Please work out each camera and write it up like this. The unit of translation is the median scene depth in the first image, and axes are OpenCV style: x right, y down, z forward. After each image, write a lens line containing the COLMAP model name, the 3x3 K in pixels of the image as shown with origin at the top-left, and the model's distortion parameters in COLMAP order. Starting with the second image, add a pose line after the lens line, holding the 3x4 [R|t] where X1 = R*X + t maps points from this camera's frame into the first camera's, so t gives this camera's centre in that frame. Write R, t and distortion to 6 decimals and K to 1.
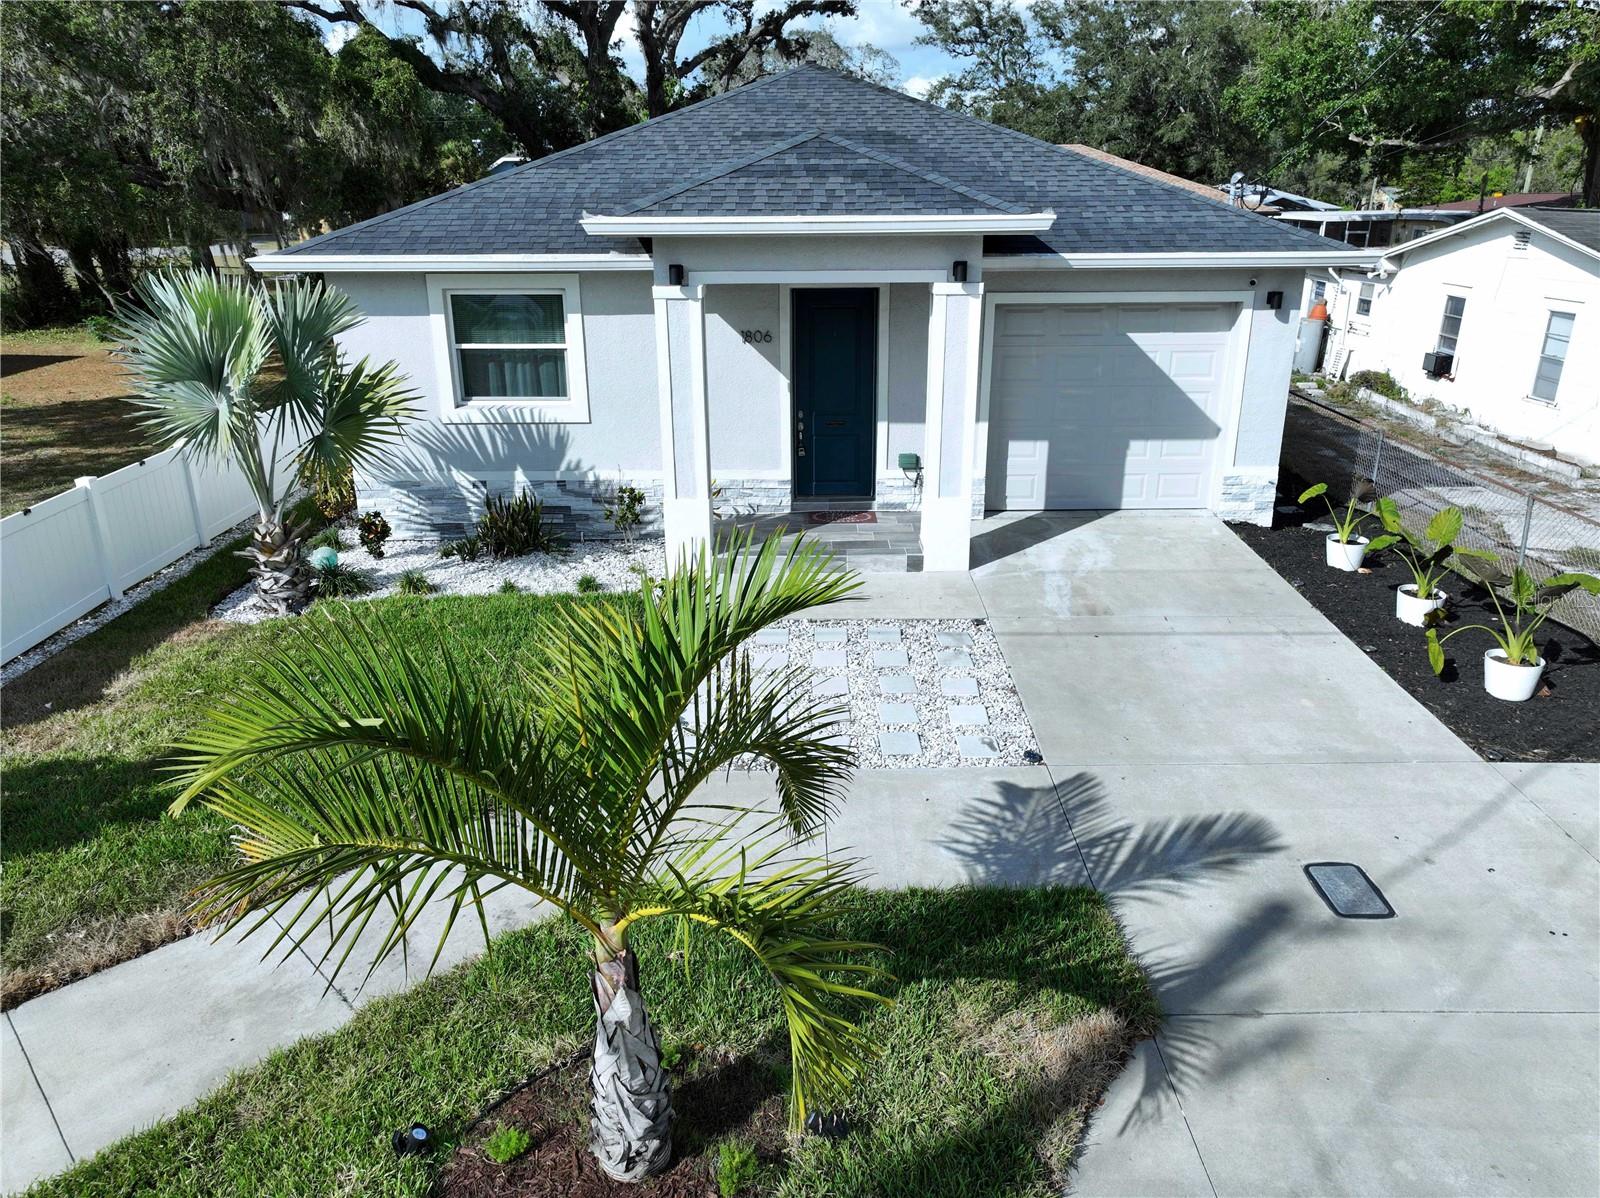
lens RADIAL K [[1122.8, 0, 807.3], [0, 1122.8, 597.4], [0, 0, 1]] dist [-0.007120, 0.026351]
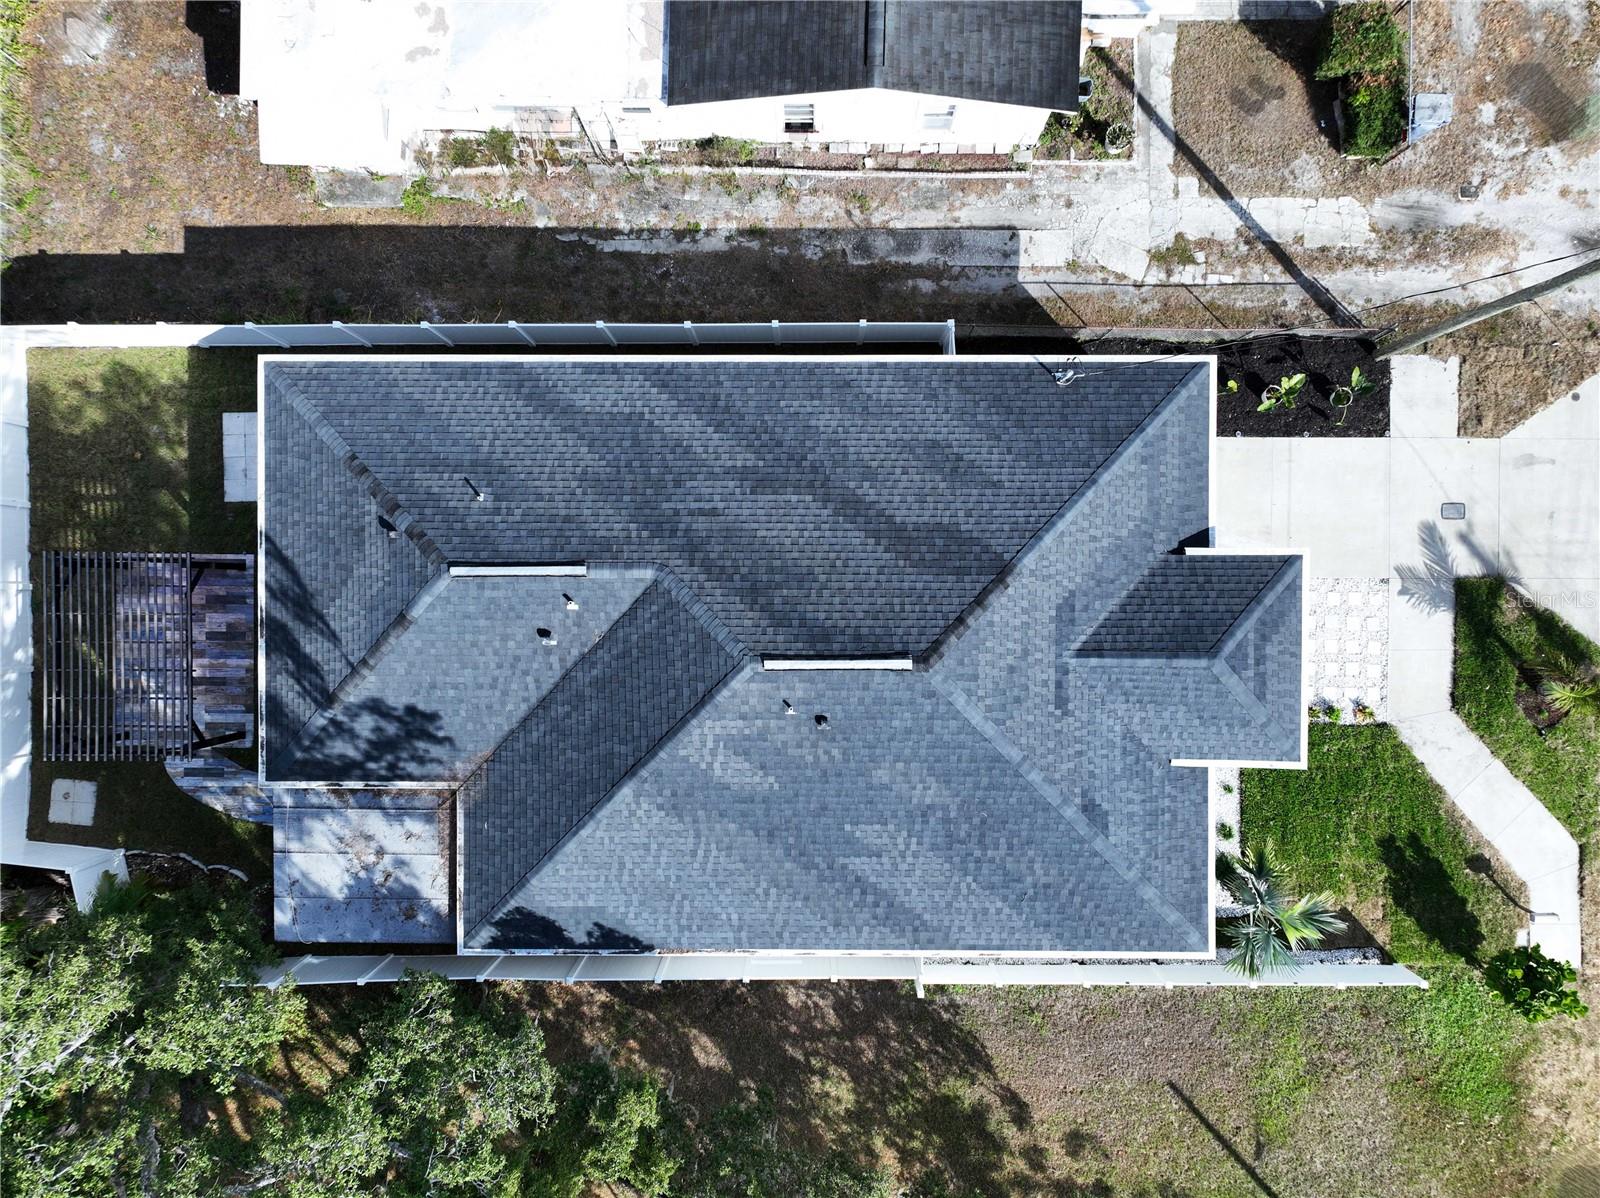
lens RADIAL K [[1131.5, 0, 800.0], [0, 1131.5, 599.0], [0, 0, 1]] dist [0.001155, 0.022929]
pose [[0.006171, -0.999979, -0.002105, 0.098542], [0.349670, 0.000185, 0.936873, -2.187173], [-0.936853, -0.006518, 0.349664, 0.927417]]
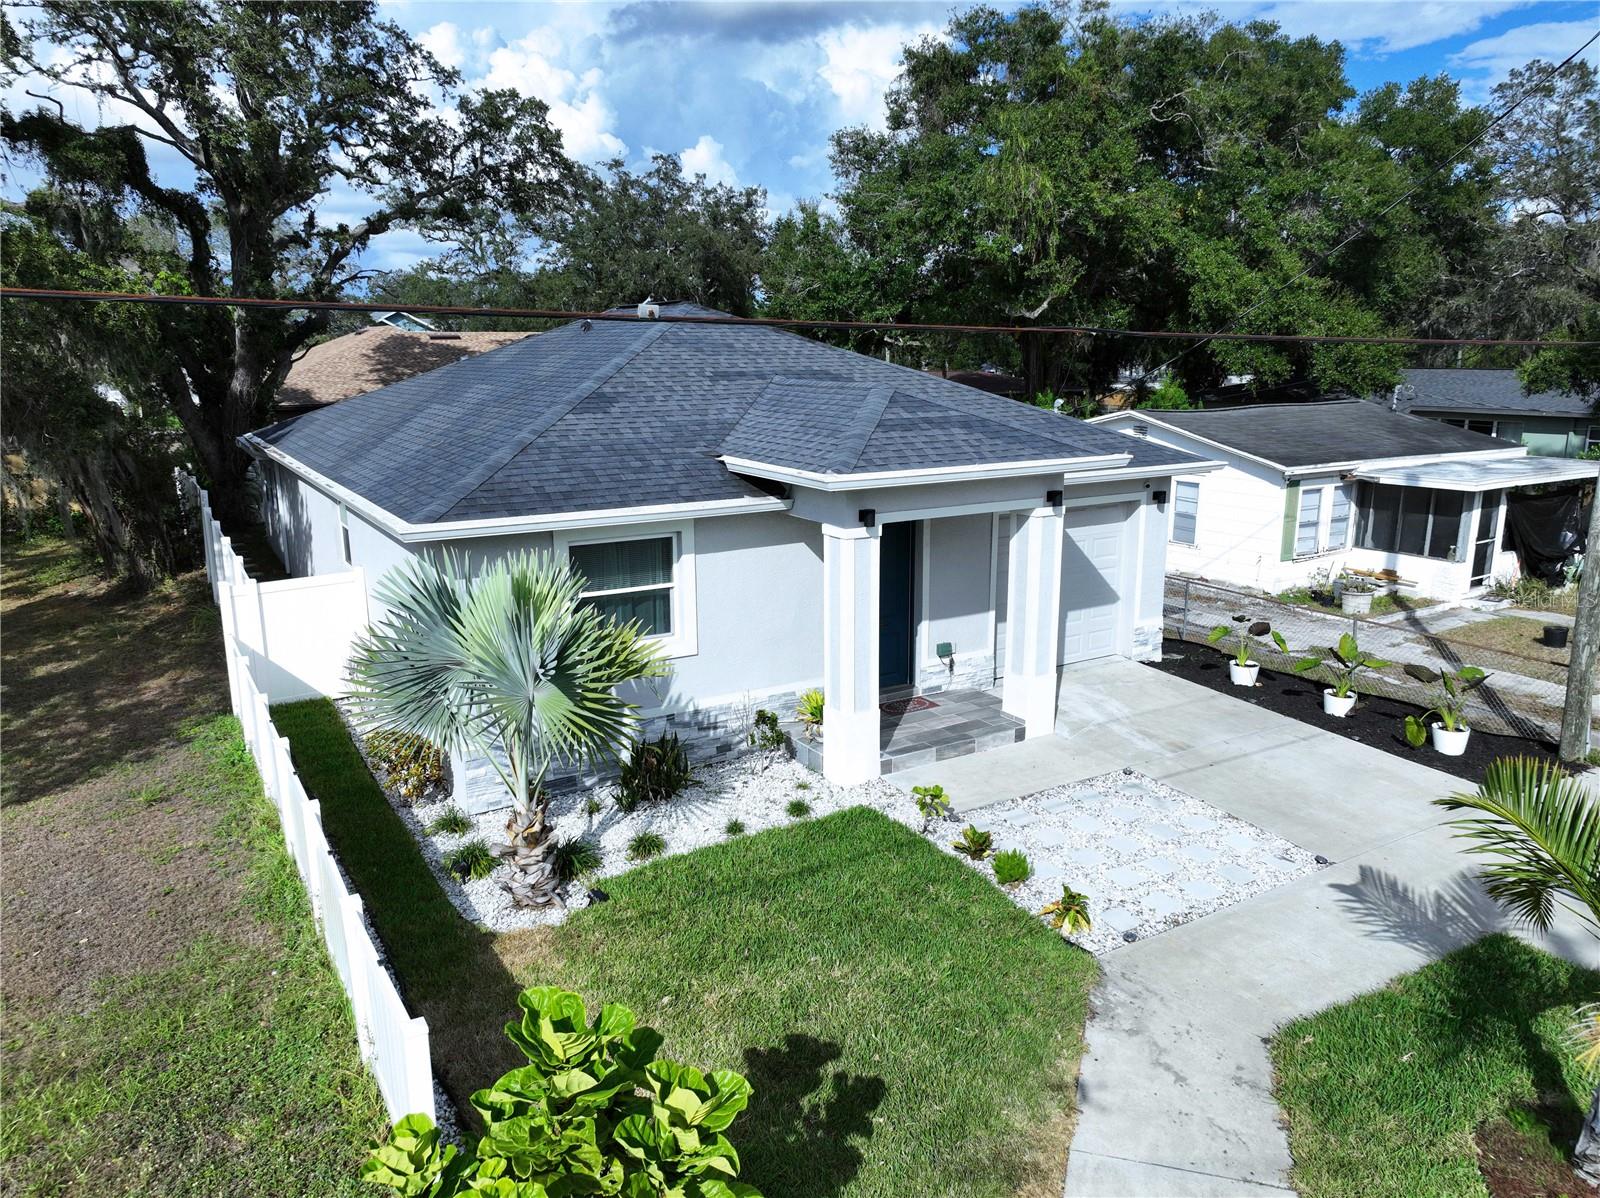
lens RADIAL K [[1114.5, 0, 804.8], [0, 1114.5, 602.0], [0, 0, 1]] dist [0.007725, 0.000886]
pose [[0.858269, -0.113148, 0.500571, -0.634748], [0.175324, 0.981354, -0.078783, -0.108071], [-0.482323, 0.155378, 0.862103, 0.062509]]
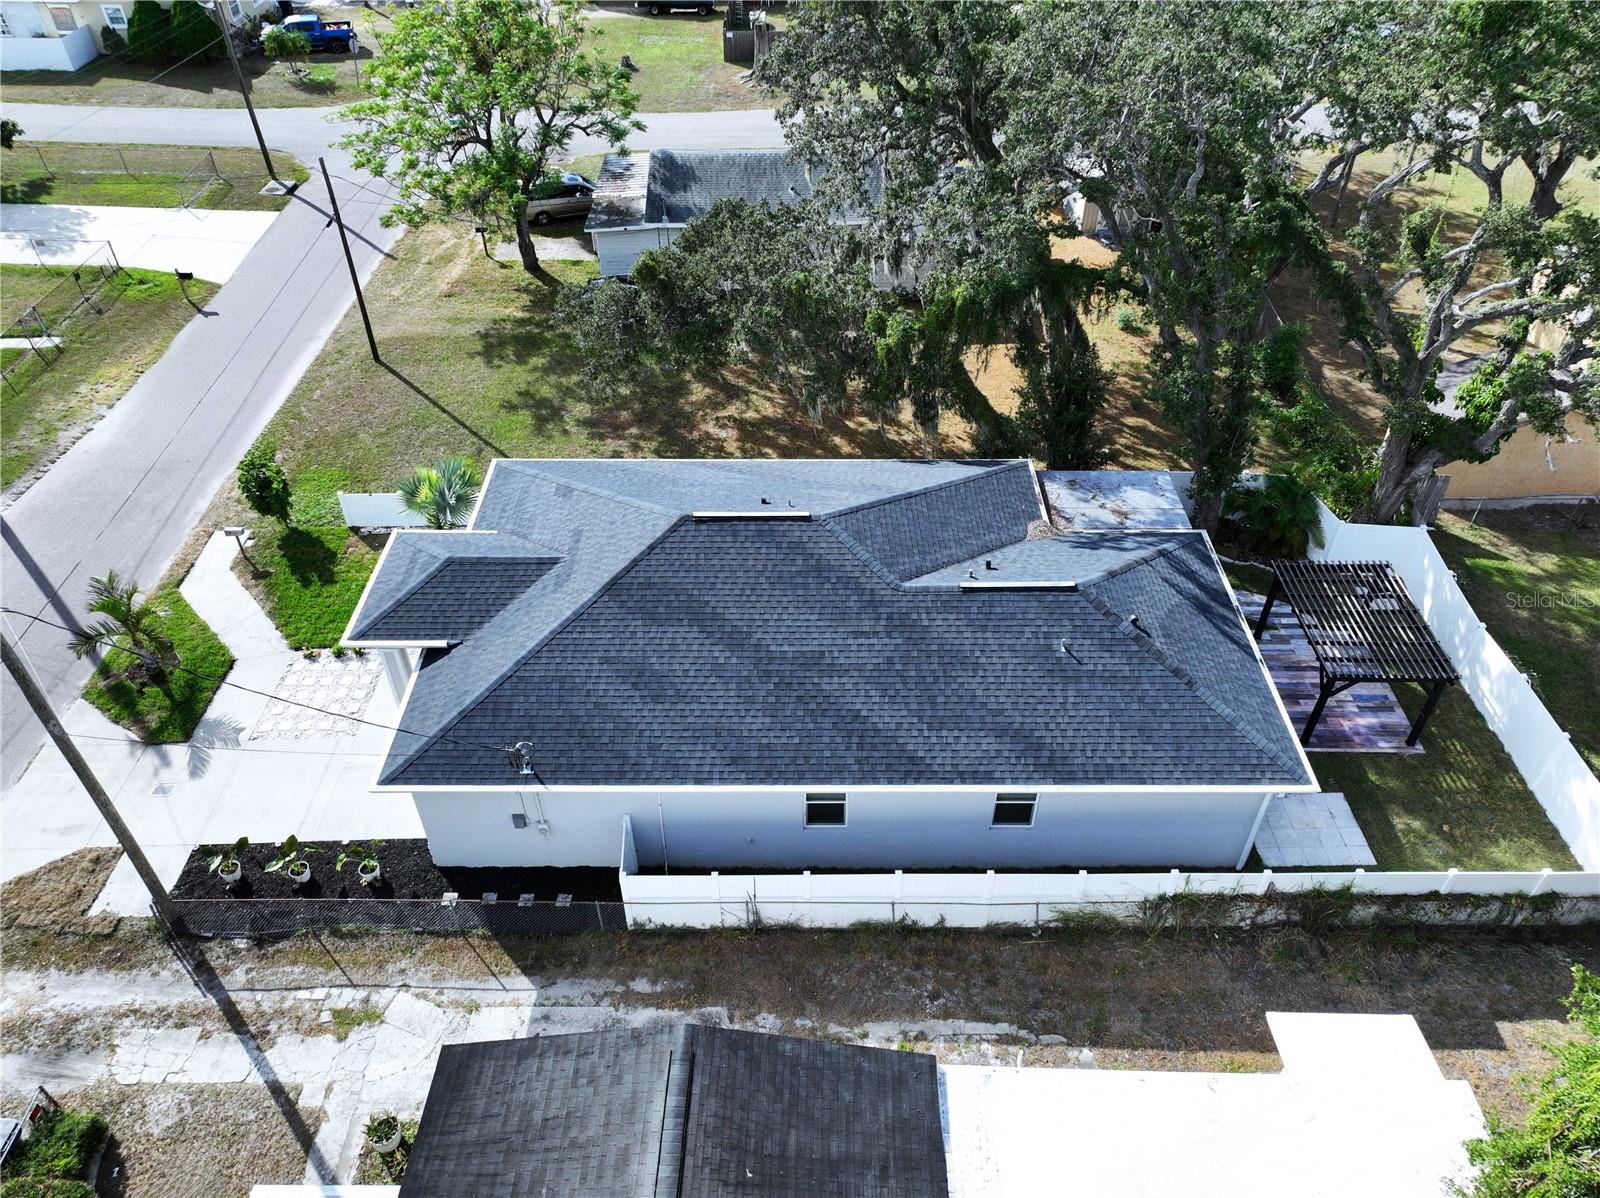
lens RADIAL K [[1131.5, 0, 800.0], [0, 1131.5, 599.0], [0, 0, 1]] dist [0.001155, 0.022929]
pose [[-0.007367, 0.653465, -0.756921, 1.643000], [-0.337619, 0.710868, 0.616993, -1.849443], [0.941254, 0.260096, 0.215385, 1.118651]]
